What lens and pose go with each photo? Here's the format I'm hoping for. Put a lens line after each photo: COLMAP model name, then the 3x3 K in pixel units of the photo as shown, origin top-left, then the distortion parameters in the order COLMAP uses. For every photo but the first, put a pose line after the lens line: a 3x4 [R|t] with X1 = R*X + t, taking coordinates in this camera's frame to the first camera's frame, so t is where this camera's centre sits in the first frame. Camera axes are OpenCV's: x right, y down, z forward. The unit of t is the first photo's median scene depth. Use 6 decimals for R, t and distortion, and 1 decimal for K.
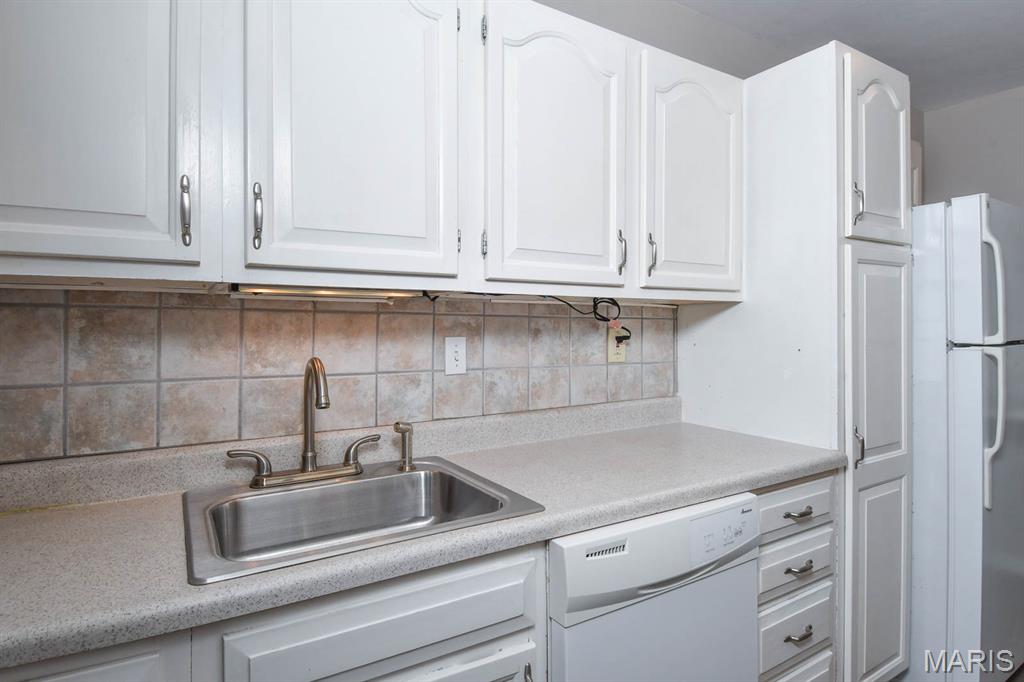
lens RADIAL K [[550.7, 0, 505.8], [0, 550.7, 324.1], [0, 0, 1]] dist [0.000734, -0.000212]
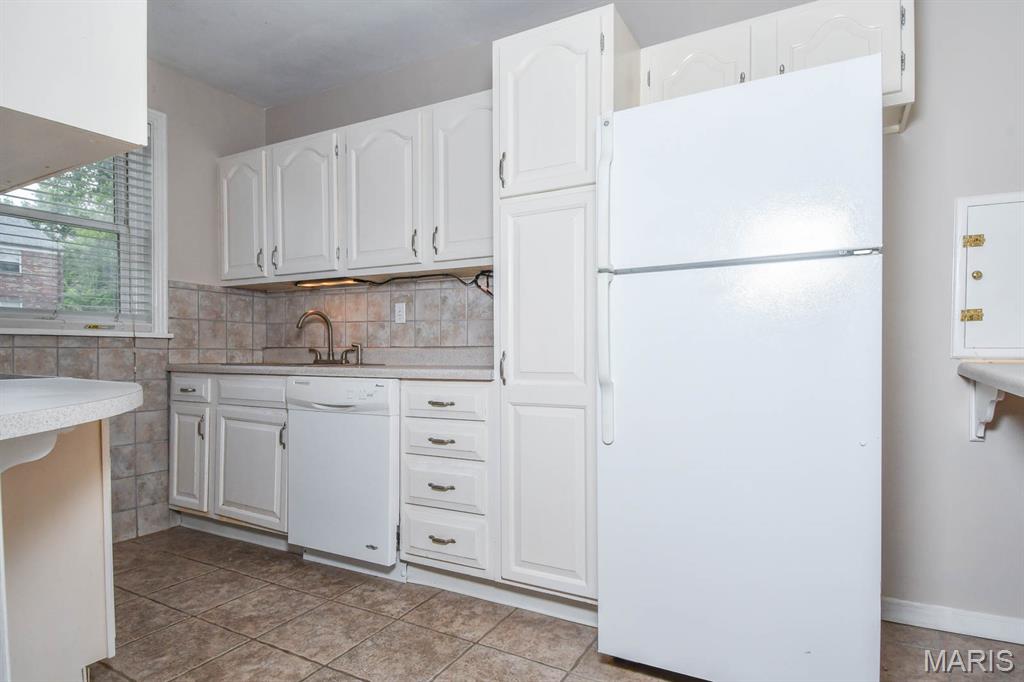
lens RADIAL K [[539.6, 0, 508.3], [0, 539.6, 356.9], [0, 0, 1]] dist [0.054766, -0.050160]
pose [[0.504201, 0.009813, -0.863530, 1.455992], [0.002594, 0.999914, 0.012877, 0.159426], [0.863582, -0.008733, 0.504132, 0.348887]]
